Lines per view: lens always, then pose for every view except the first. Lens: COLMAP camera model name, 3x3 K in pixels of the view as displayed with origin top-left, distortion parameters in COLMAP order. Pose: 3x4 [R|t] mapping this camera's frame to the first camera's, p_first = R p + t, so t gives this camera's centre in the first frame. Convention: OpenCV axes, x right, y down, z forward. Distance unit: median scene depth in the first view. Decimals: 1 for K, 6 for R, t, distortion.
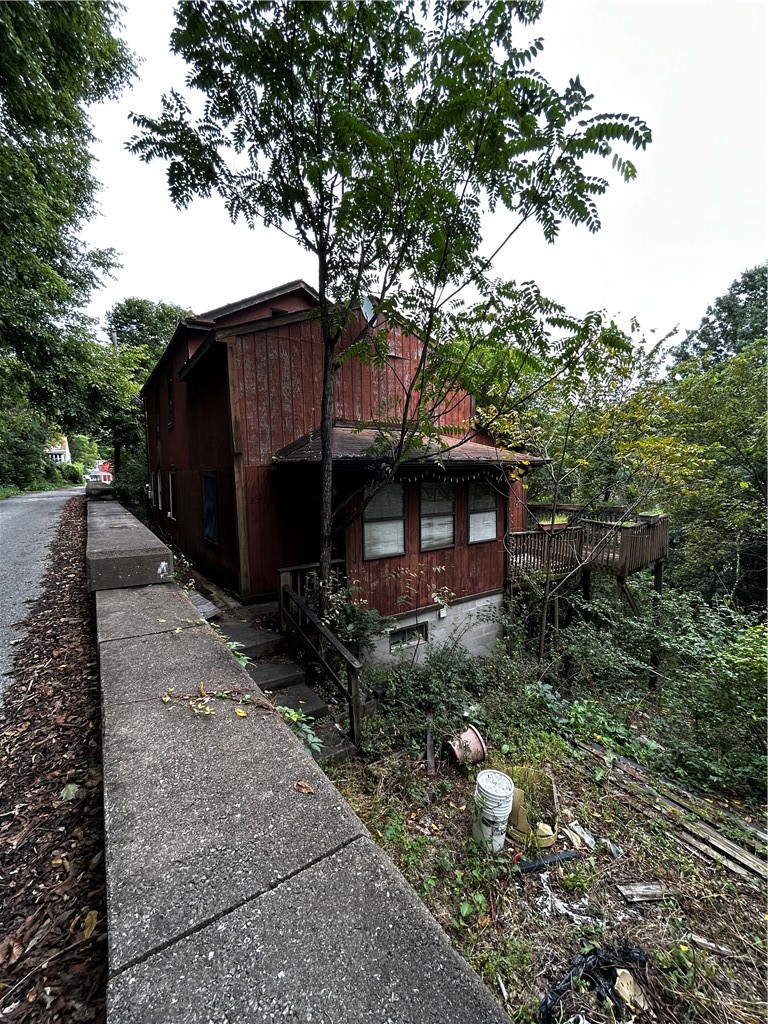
lens RADIAL K [[416.4, 0, 386.2], [0, 416.4, 511.8], [0, 0, 1]] dist [0.000338, 0.000236]
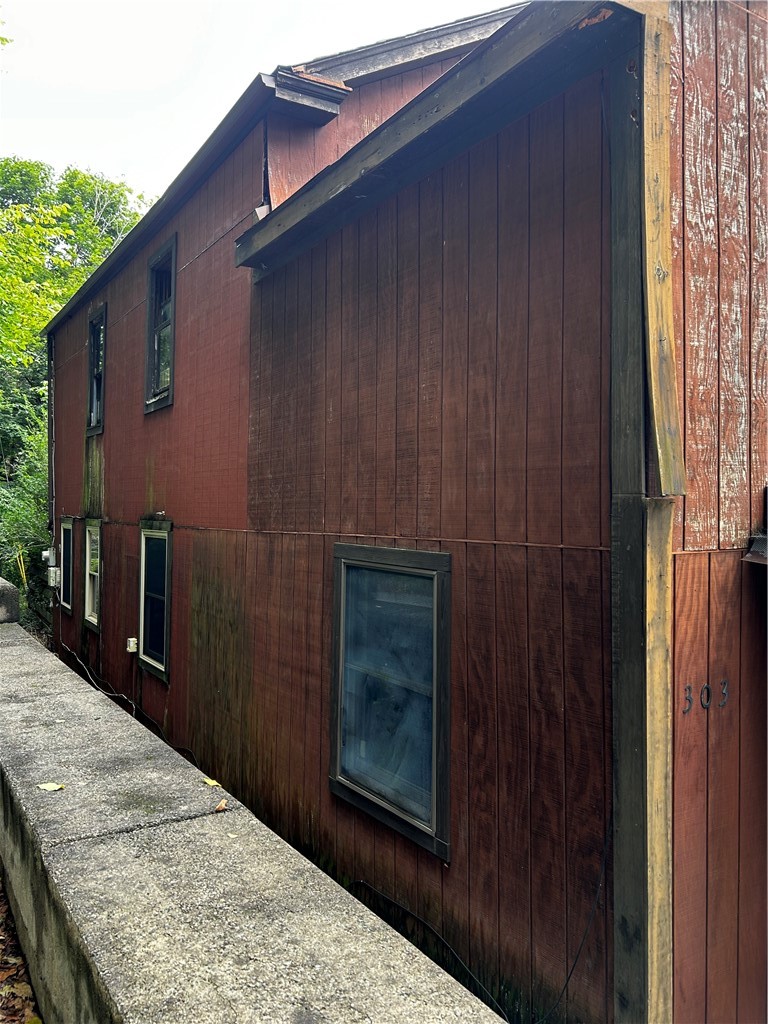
lens RADIAL K [[770.9, 0, 386.3], [0, 770.9, 516.6], [0, 0, 1]] dist [0.065112, -0.077676]
pose [[0.998957, 0.012525, -0.043905, -0.692231], [-0.016385, 0.995925, -0.088686, -0.127357], [0.042615, 0.089313, 0.995092, 0.819758]]
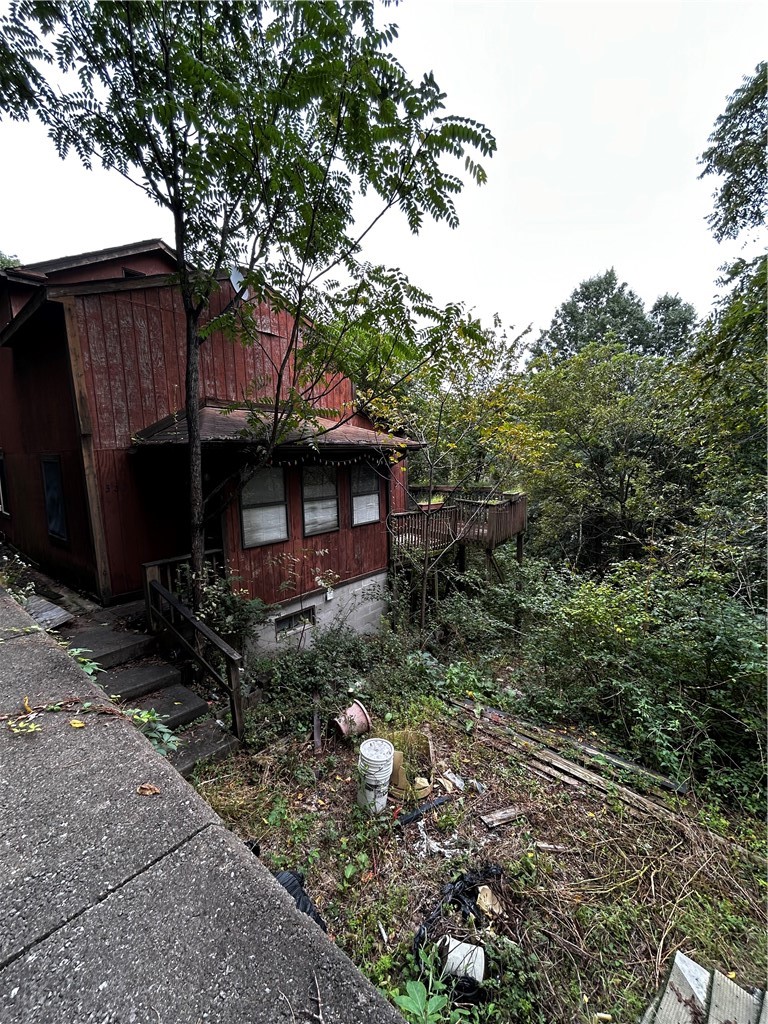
lens RADIAL K [[416.4, 0, 386.2], [0, 416.4, 511.8], [0, 0, 1]] dist [0.000338, 0.000236]
pose [[0.965062, -0.037366, 0.259345, 0.022334], [0.027558, 0.998764, 0.041355, 0.002808], [-0.260570, -0.032763, 0.964899, -0.005628]]
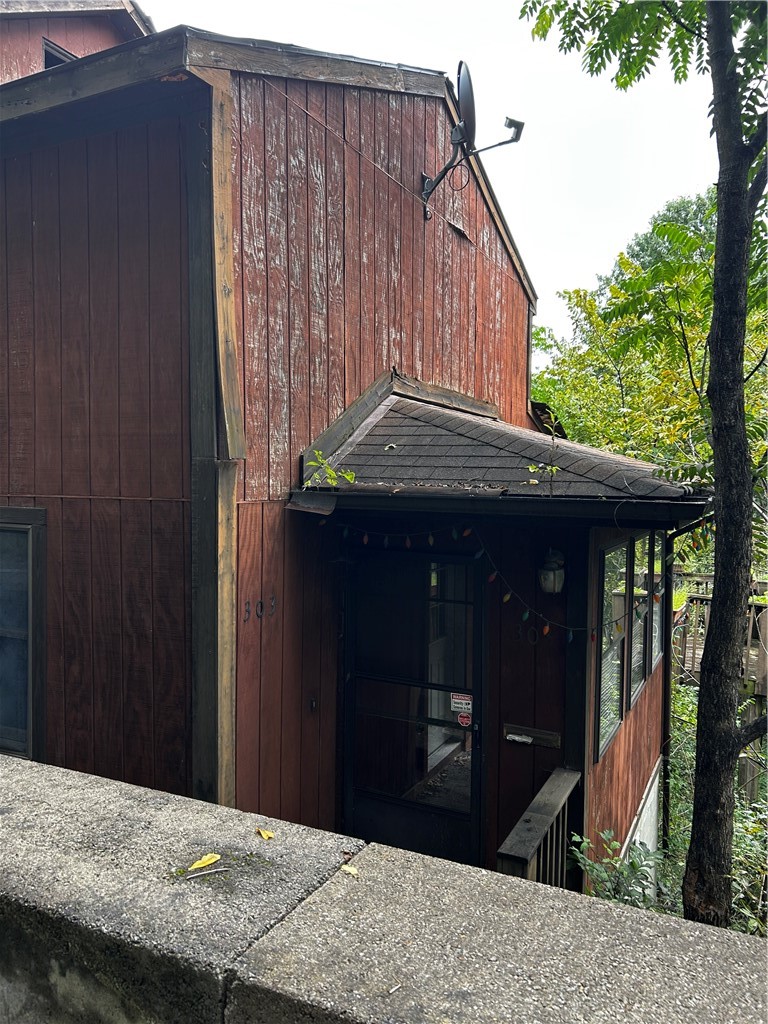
lens RADIAL K [[770.9, 0, 386.3], [0, 770.9, 516.6], [0, 0, 1]] dist [0.065112, -0.077676]
pose [[0.873991, -0.003330, 0.485932, -0.751422], [0.027850, 0.998676, -0.043248, -0.102183], [-0.485144, 0.051332, 0.872926, 0.654516]]
